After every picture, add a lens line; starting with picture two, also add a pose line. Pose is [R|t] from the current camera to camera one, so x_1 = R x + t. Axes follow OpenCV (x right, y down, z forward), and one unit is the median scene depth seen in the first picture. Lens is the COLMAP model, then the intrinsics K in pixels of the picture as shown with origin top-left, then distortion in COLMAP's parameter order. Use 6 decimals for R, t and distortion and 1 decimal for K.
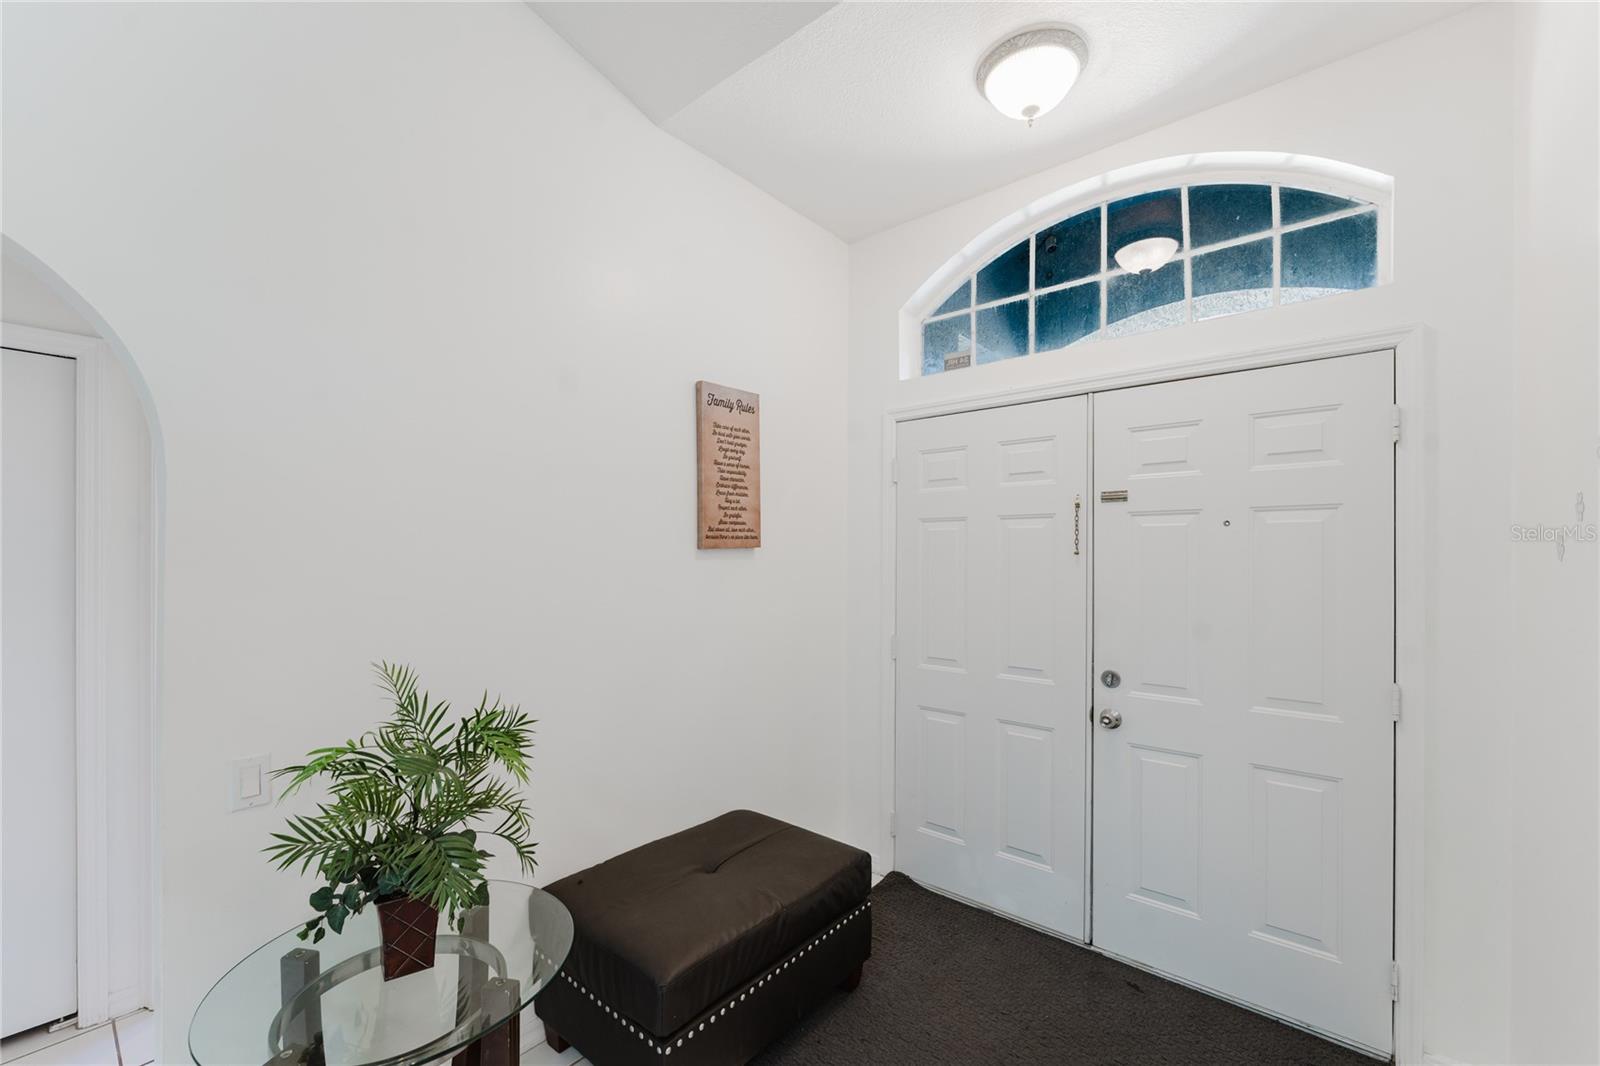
lens RADIAL K [[657.1, 0, 796.3], [0, 657.1, 553.9], [0, 0, 1]] dist [0.000145, 0.000023]
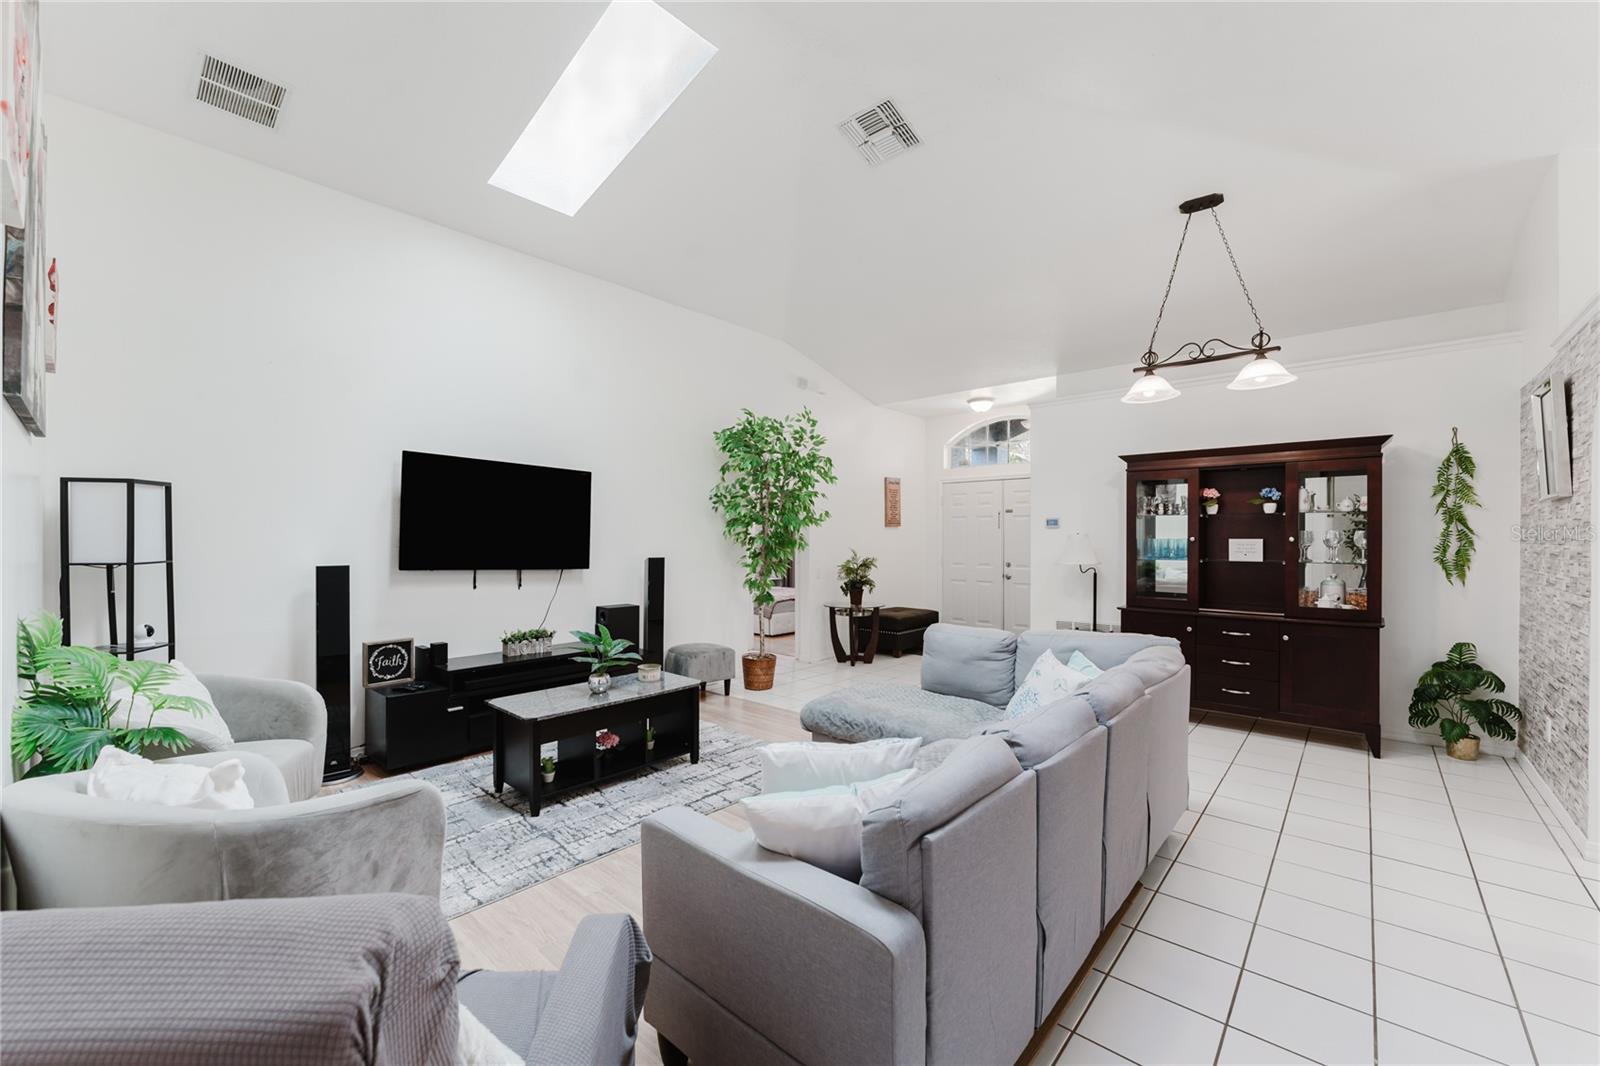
lens RADIAL K [[642.6, 0, 797.6], [0, 642.6, 525.0], [0, 0, 1]] dist [-0.002072, 0.000049]
pose [[0.999773, -0.001046, -0.021303, -0.516680], [0.000734, 0.999892, -0.014661, 0.031841], [0.021316, 0.014642, 0.999666, -2.248184]]
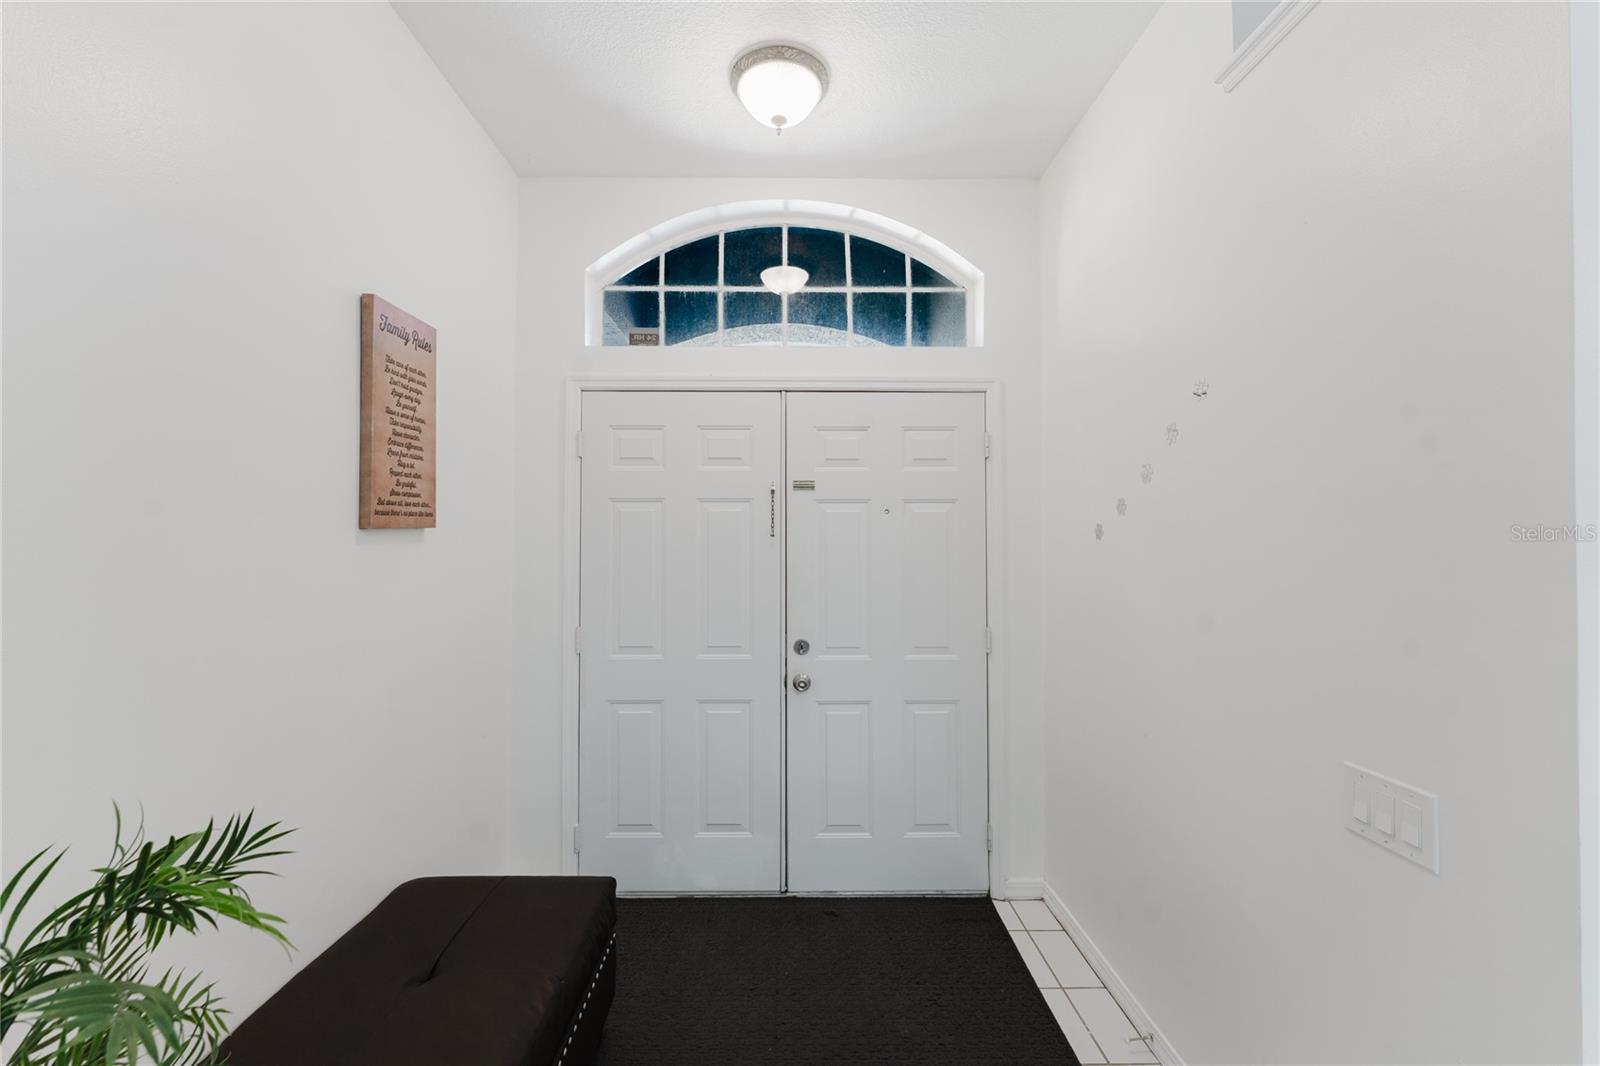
lens RADIAL K [[642.6, 0, 797.6], [0, 642.6, 525.0], [0, 0, 1]] dist [-0.002072, 0.000049]
pose [[0.754428, 0.010709, 0.656295, -0.240957], [0.001402, 0.999838, -0.017927, 0.001154], [-0.656381, 0.014445, 0.754291, 0.164735]]
